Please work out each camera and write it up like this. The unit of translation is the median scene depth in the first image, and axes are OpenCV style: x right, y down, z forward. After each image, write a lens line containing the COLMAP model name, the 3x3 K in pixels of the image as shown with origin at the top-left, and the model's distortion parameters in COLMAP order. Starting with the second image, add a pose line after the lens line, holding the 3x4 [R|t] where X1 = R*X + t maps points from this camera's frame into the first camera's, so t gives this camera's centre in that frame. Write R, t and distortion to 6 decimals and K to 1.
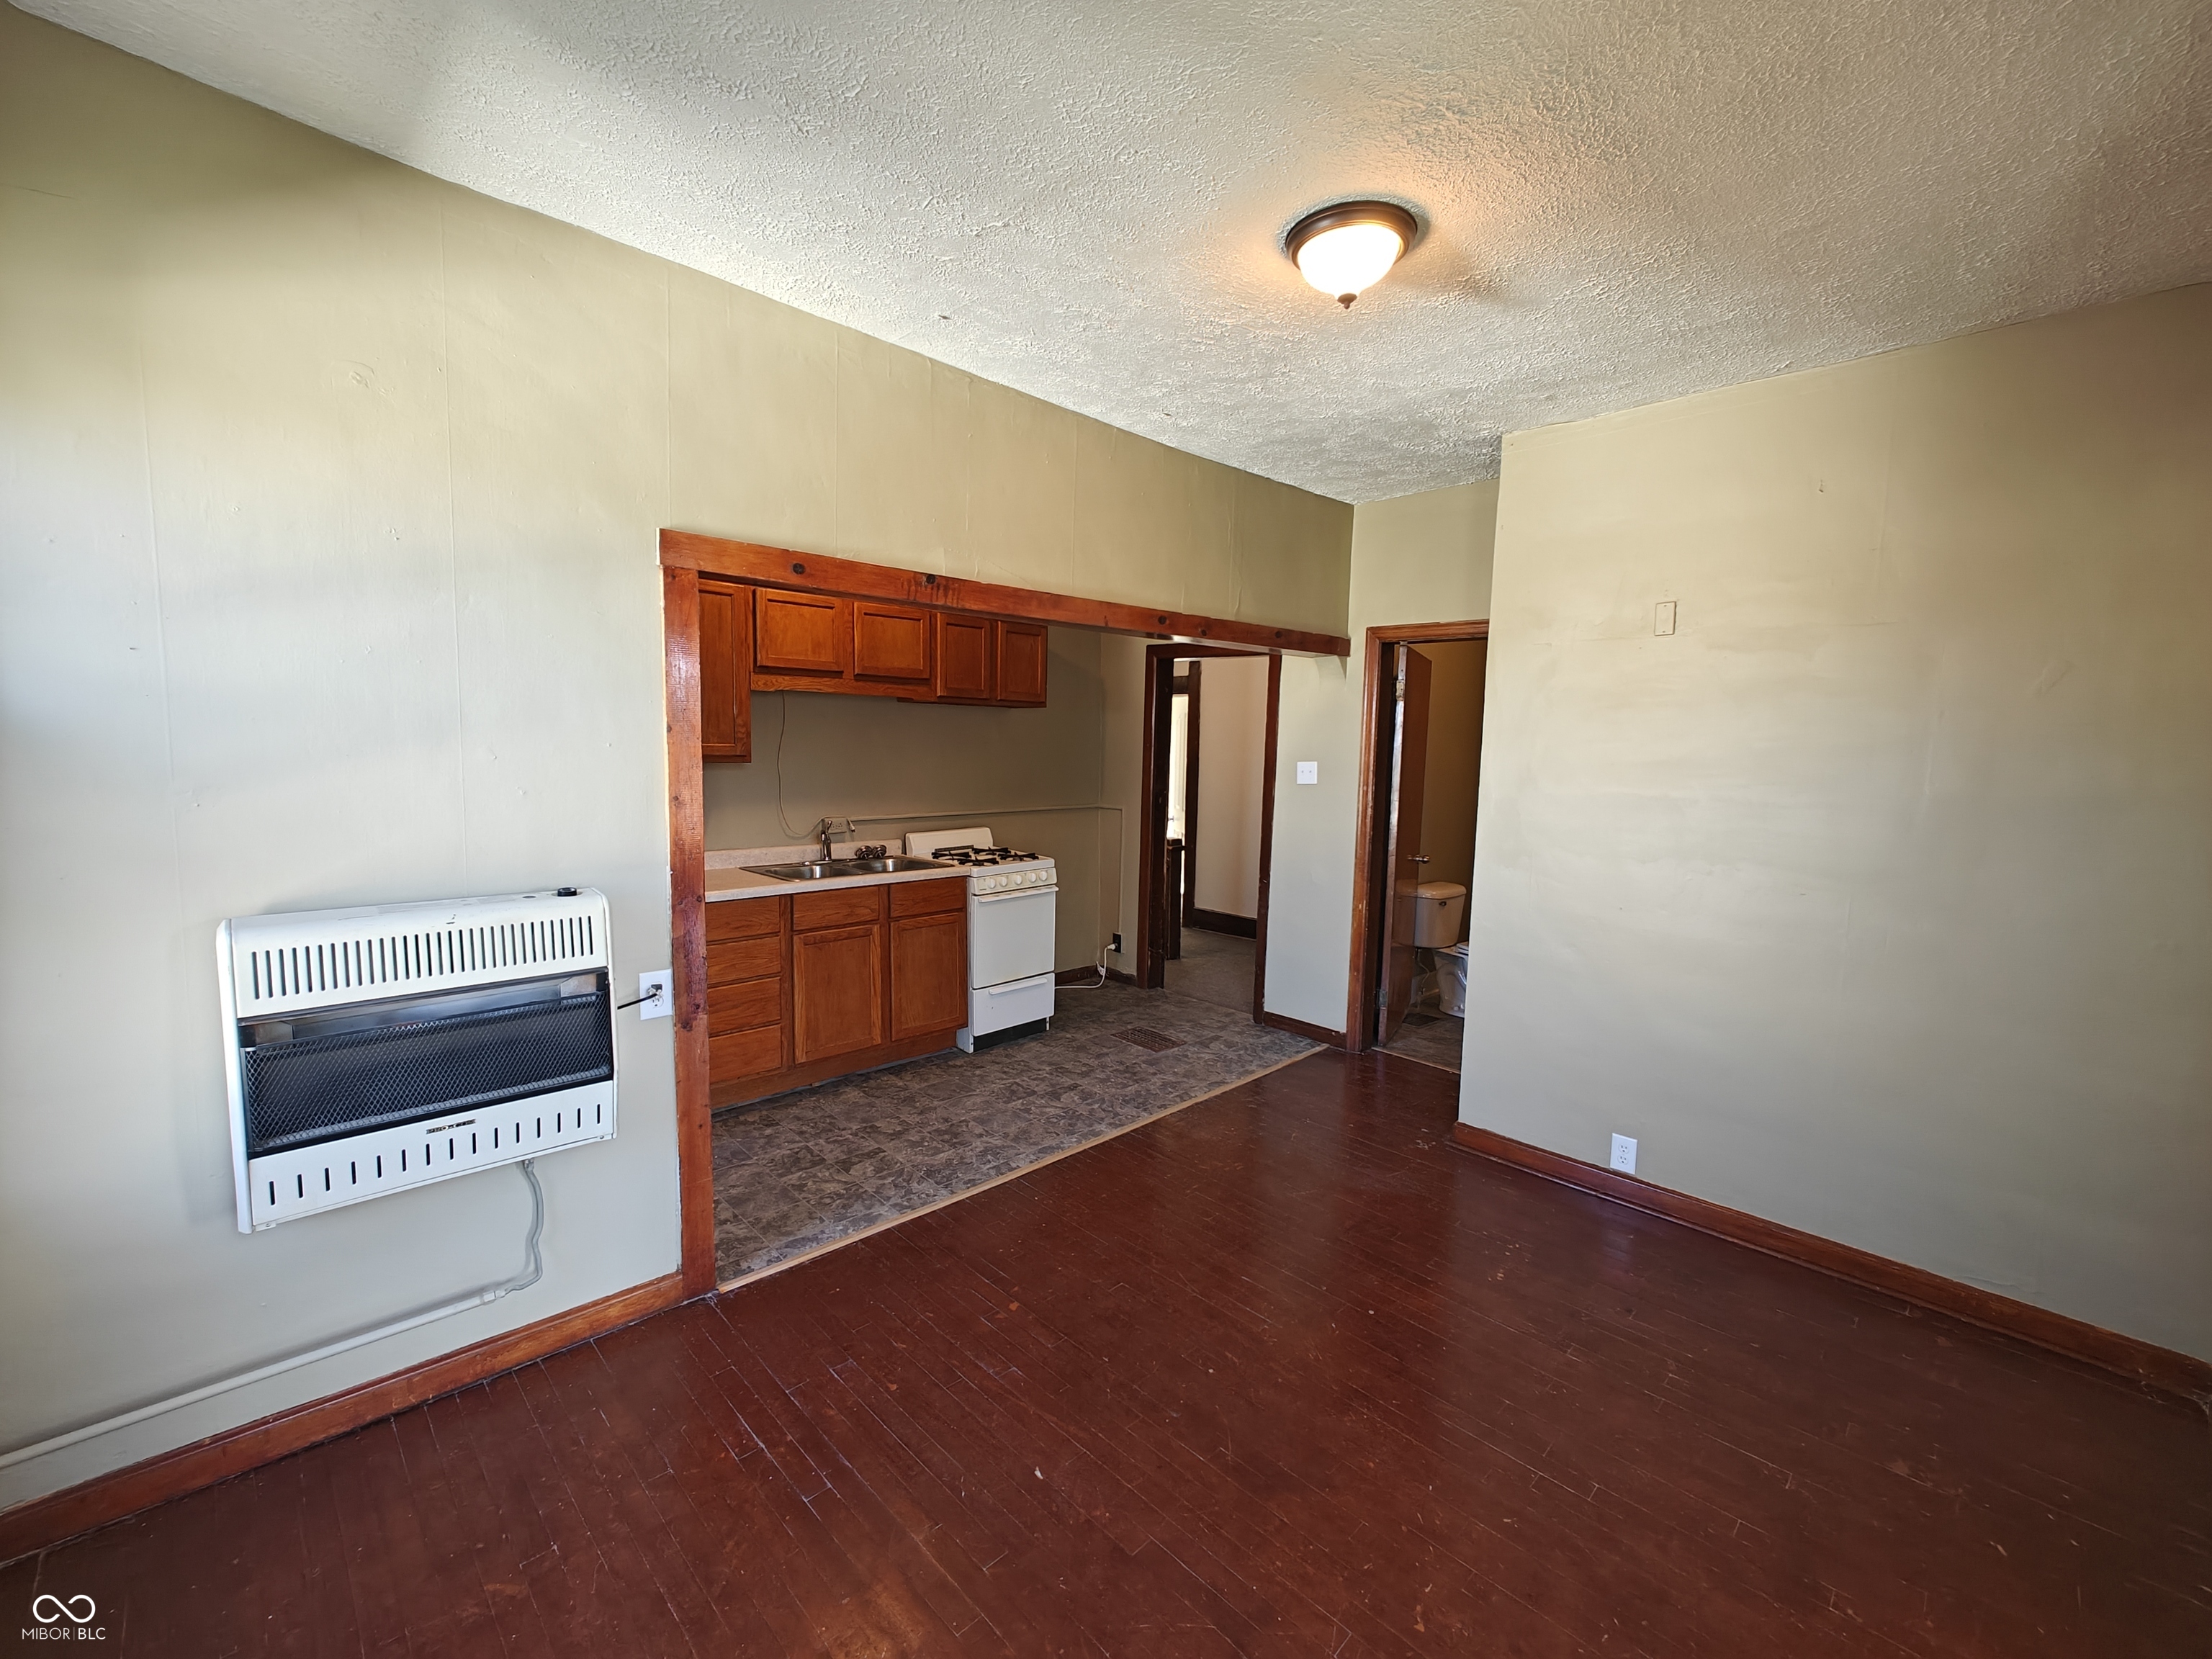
lens RADIAL K [[921.9, 0, 1106.0], [0, 921.9, 829.5], [0, 0, 1]] dist [-0.001164, 0.000653]
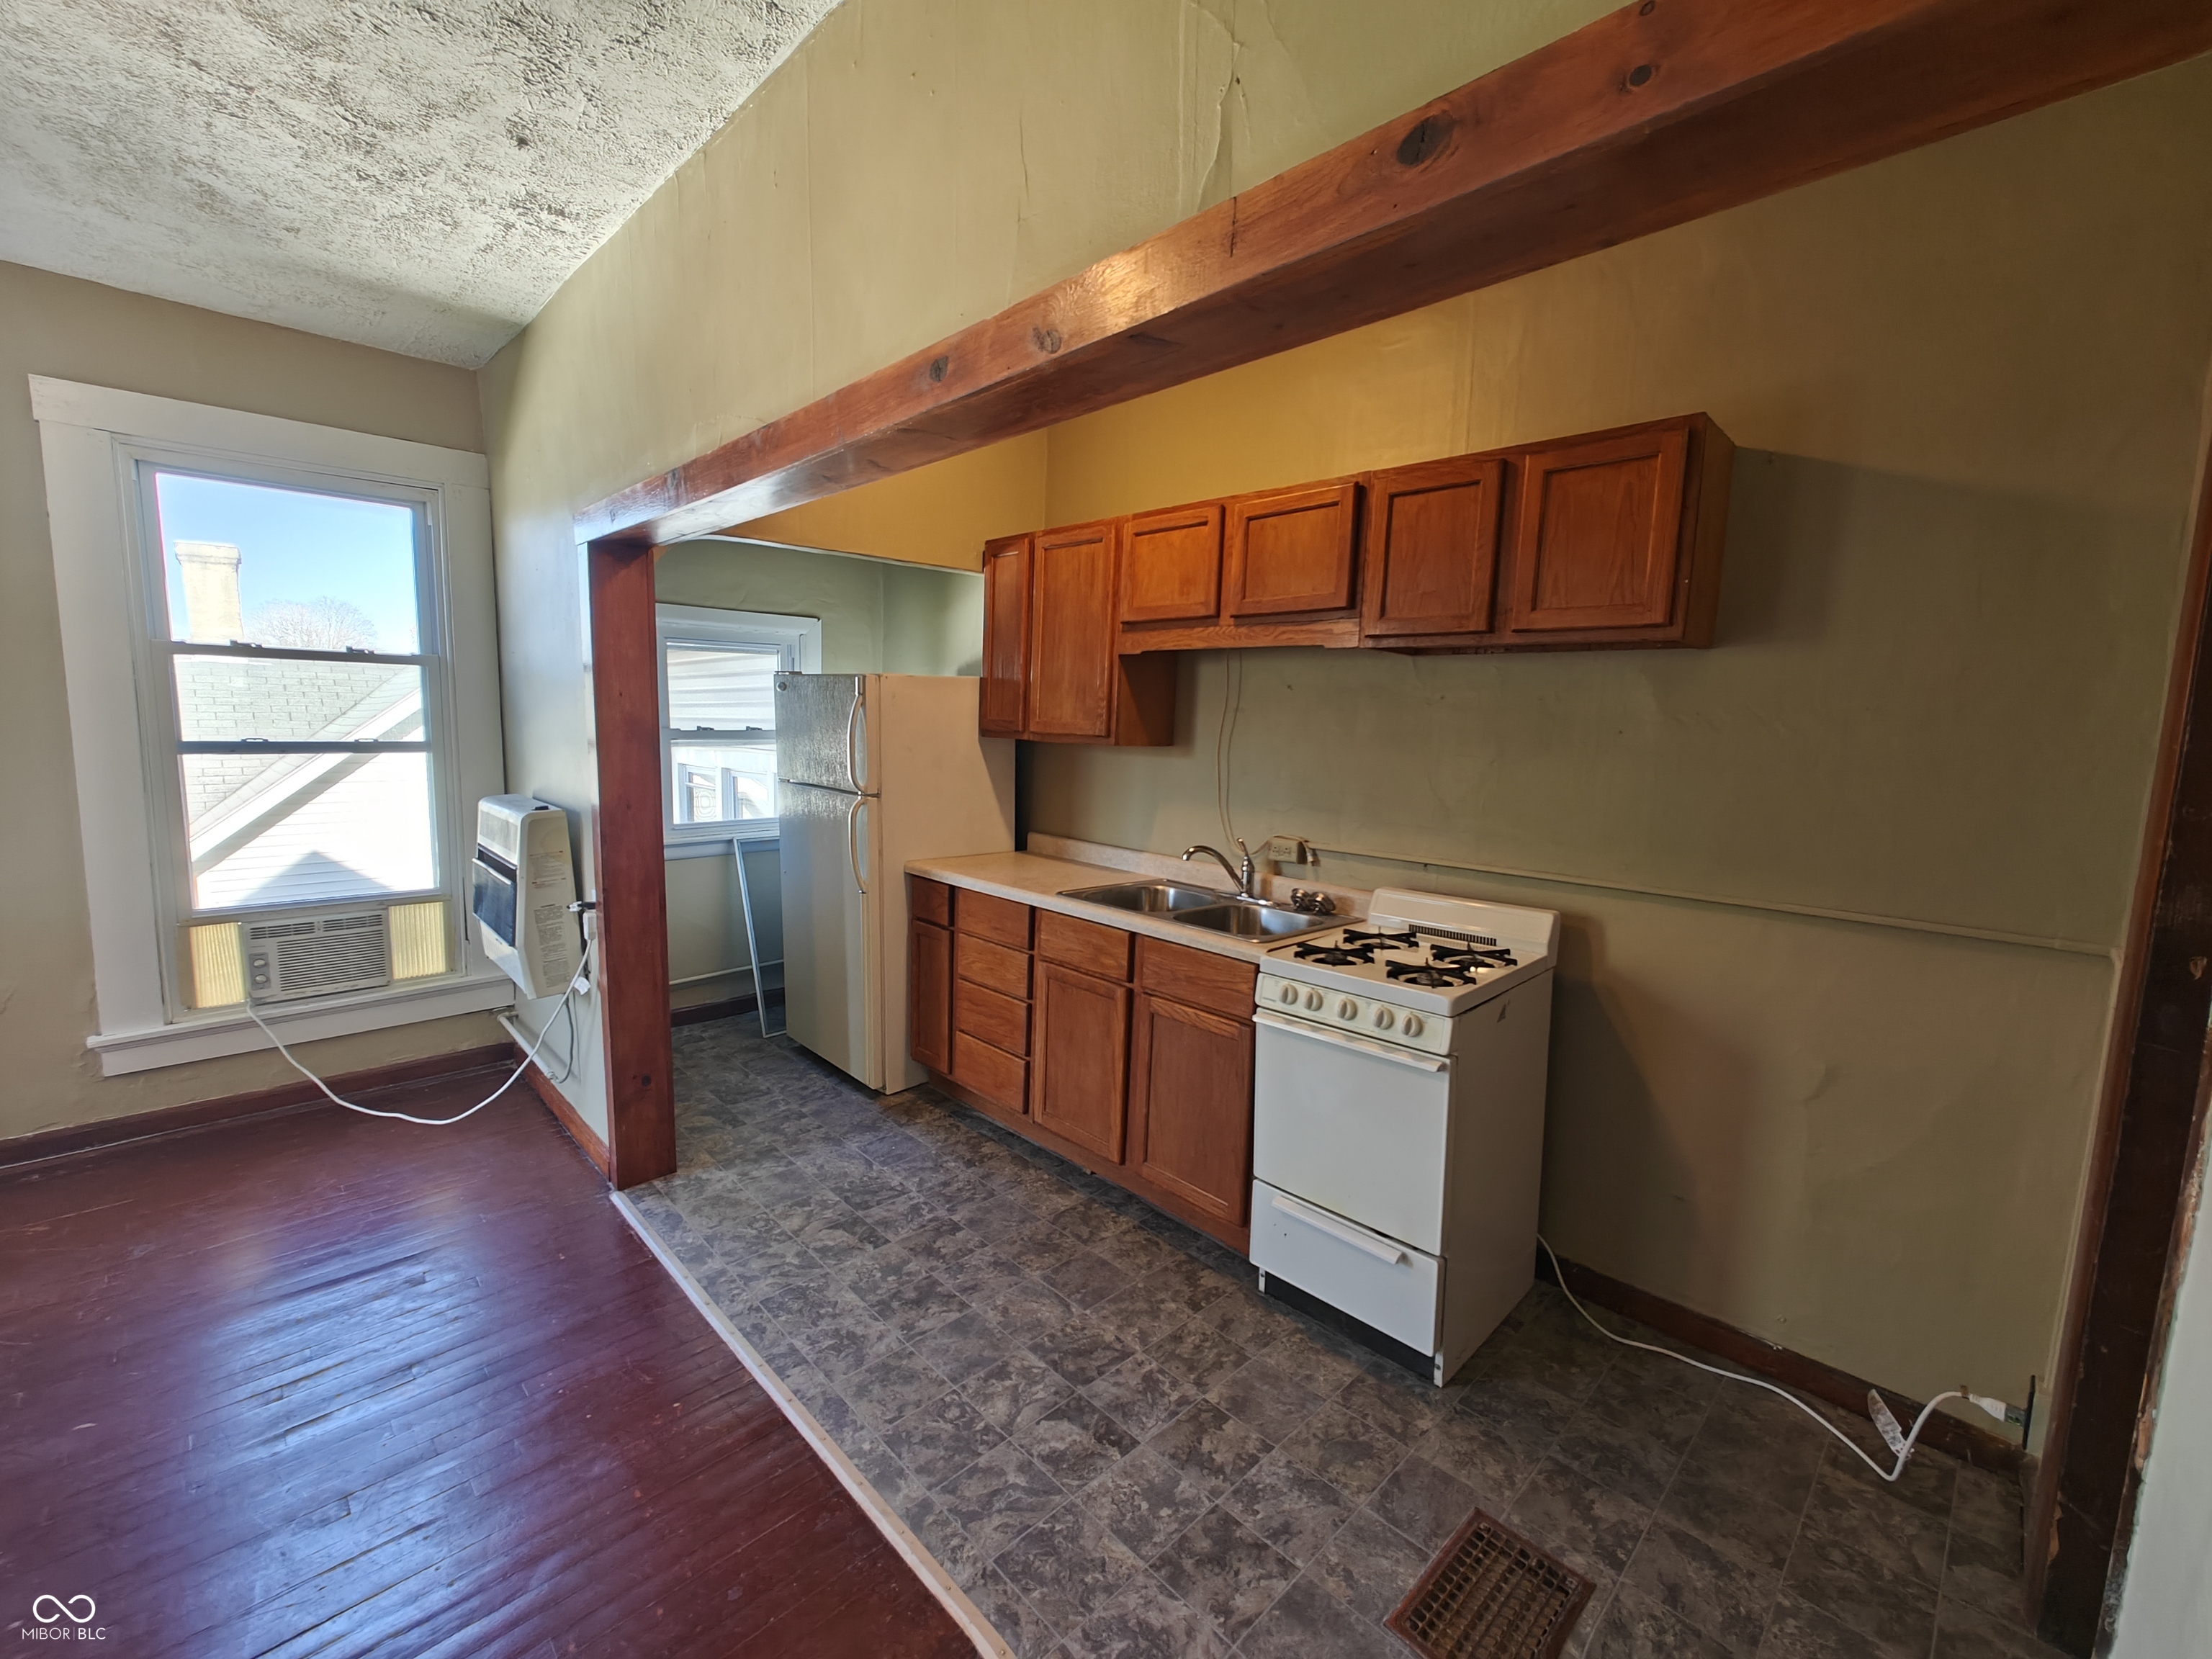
lens RADIAL K [[917.9, 0, 1106.0], [0, 917.9, 829.5], [0, 0, 1]] dist [0.000006, 0.000281]
pose [[0.004987, 0.096424, -0.995328, 0.437853], [-0.130269, 0.986921, 0.094957, -0.078560], [0.991466, 0.129187, 0.017483, 1.033765]]
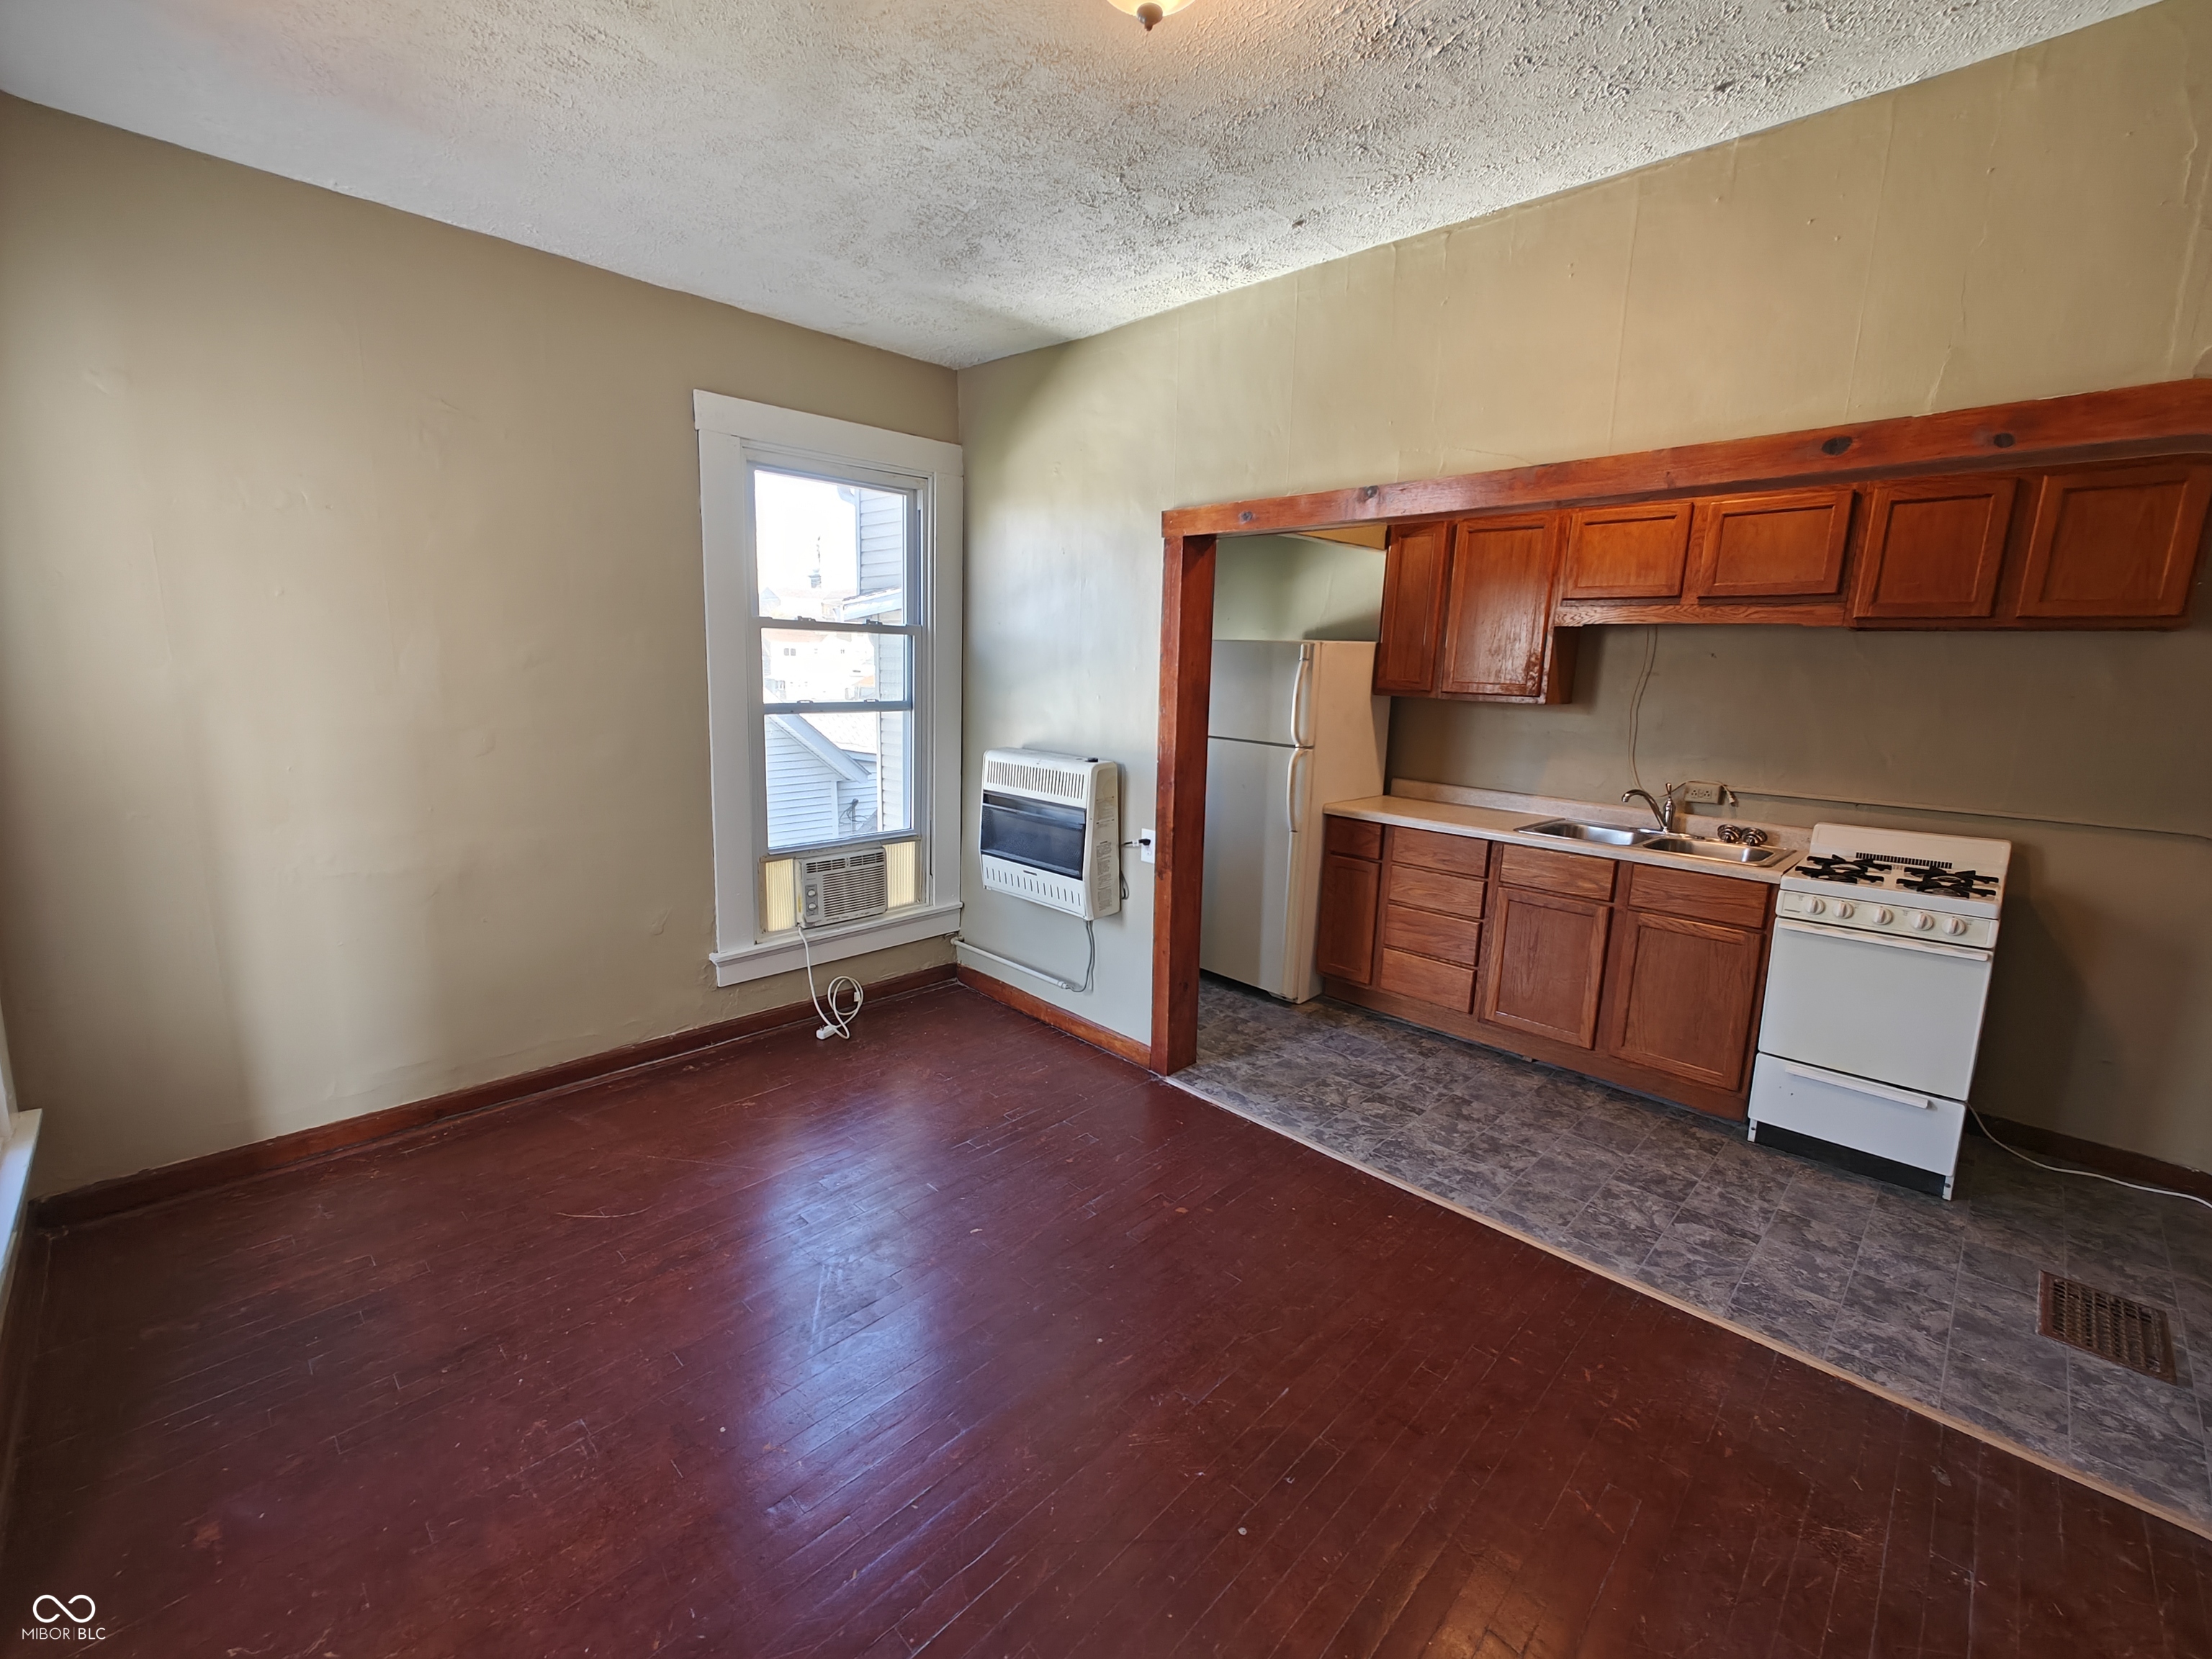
lens RADIAL K [[921.9, 0, 1106.0], [0, 921.9, 829.5], [0, 0, 1]] dist [-0.001164, 0.000653]
pose [[0.019869, 0.155122, -0.987695, 0.583463], [-0.127961, 0.980161, 0.151365, -0.033918], [0.991580, 0.123379, 0.039324, 0.558359]]
